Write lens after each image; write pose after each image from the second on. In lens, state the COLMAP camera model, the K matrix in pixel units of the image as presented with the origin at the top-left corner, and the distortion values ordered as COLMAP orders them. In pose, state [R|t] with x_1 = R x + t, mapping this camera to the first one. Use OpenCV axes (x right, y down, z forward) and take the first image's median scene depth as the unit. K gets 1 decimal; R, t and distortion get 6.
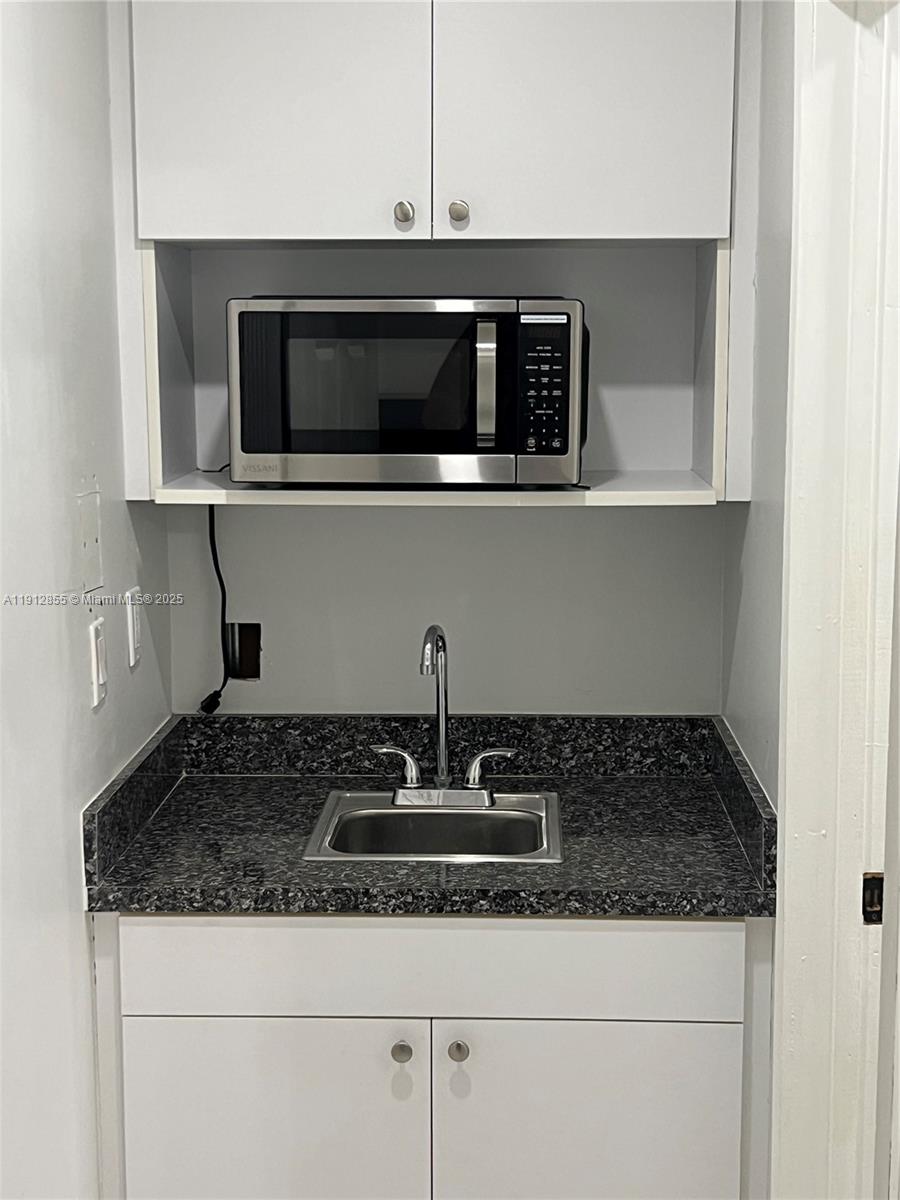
lens RADIAL K [[1767.7, 0, 450.0], [0, 1767.7, 600.0], [0, 0, 1]] dist [0.210818, -0.842533]
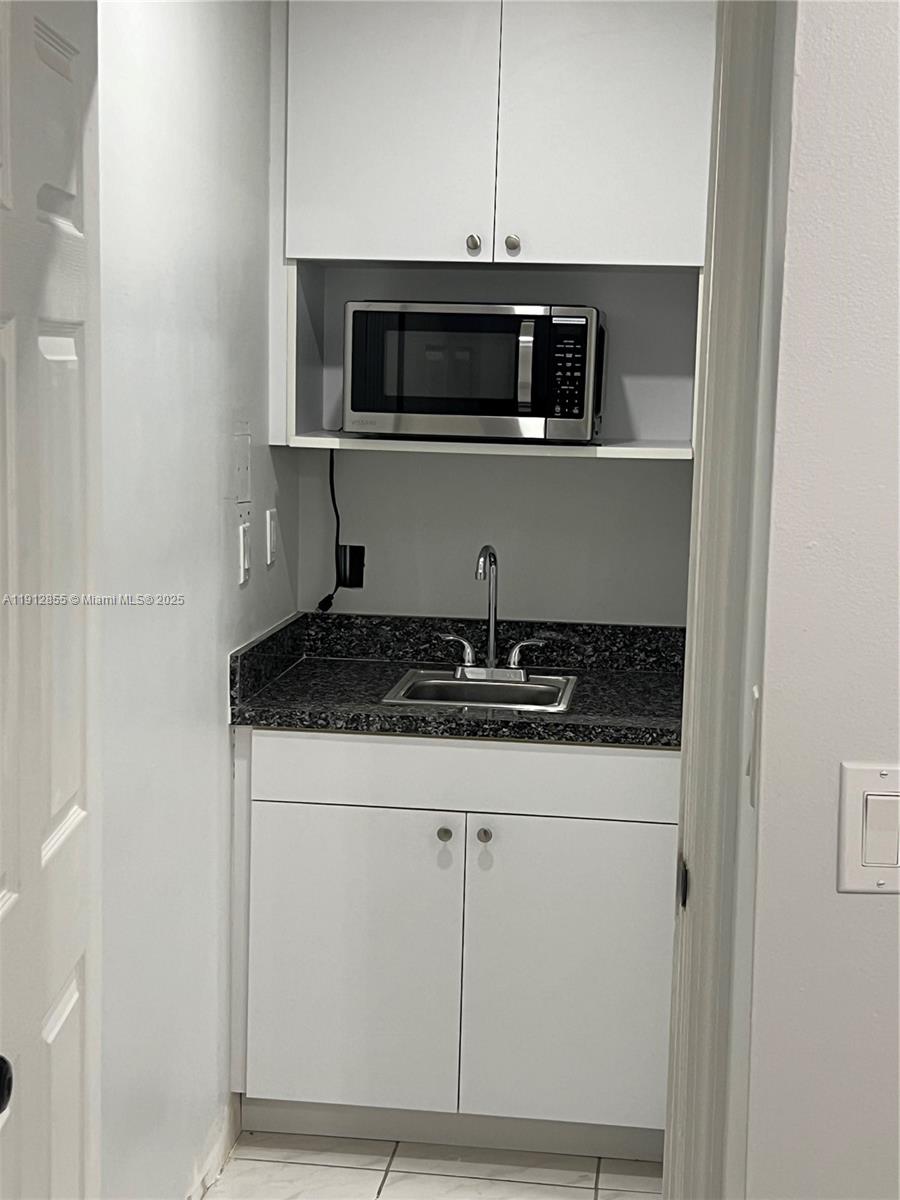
lens RADIAL K [[1767.7, 0, 450.0], [0, 1767.7, 600.0], [0, 0, 1]] dist [0.210818, -0.842533]
pose [[0.995751, 0.038794, -0.083519, 0.083200], [-0.040231, 0.999069, -0.015587, 0.084783], [0.082837, 0.018880, 0.996384, -0.386263]]
